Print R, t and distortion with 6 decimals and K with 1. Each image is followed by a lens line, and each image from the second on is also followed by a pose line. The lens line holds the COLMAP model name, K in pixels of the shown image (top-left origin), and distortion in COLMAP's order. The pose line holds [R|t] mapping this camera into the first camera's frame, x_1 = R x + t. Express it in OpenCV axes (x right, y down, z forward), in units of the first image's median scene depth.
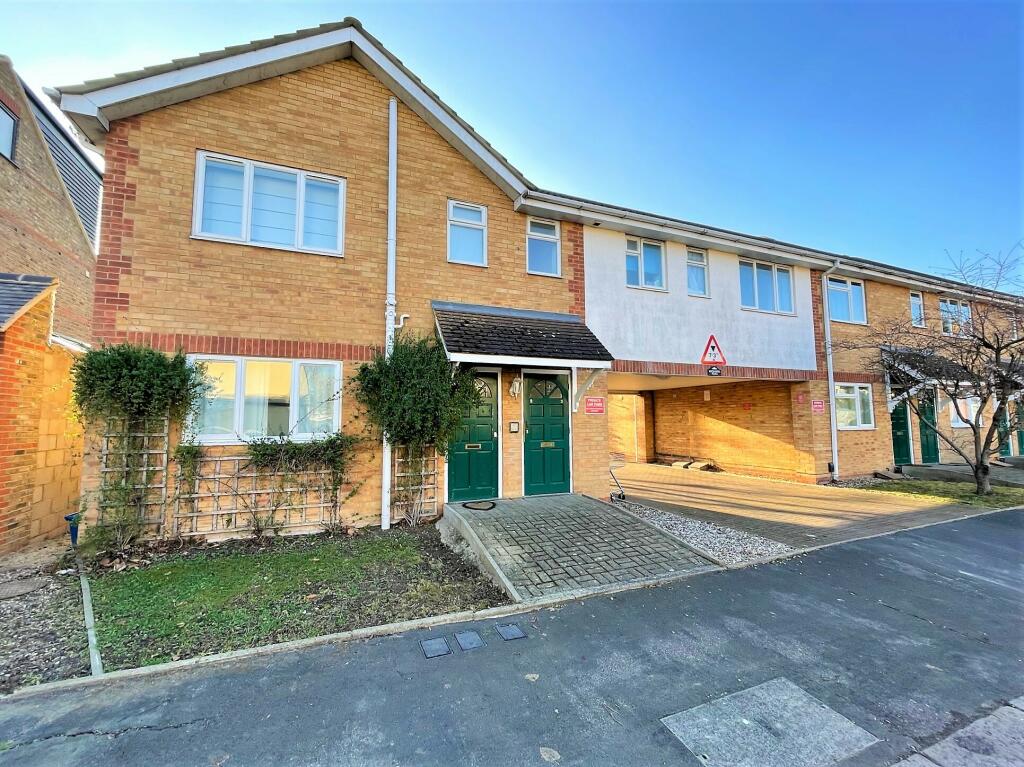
lens RADIAL K [[420.9, 0, 511.1], [0, 420.9, 379.6], [0, 0, 1]] dist [0.002731, -0.000377]
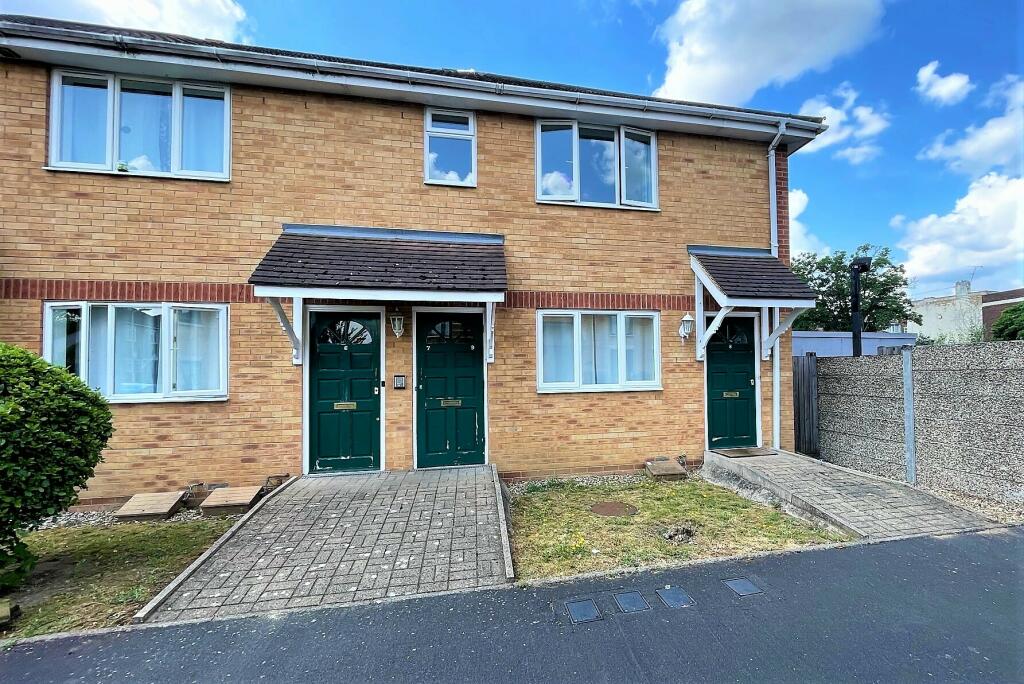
lens RADIAL K [[485.2, 0, 512.3], [0, 485.2, 346.7], [0, 0, 1]] dist [-0.006184, -0.000613]
pose [[0.988519, -0.018433, -0.149971, 0.344928], [0.025642, 0.998599, 0.046284, 0.011064], [0.148907, -0.049598, 0.987607, 0.139496]]
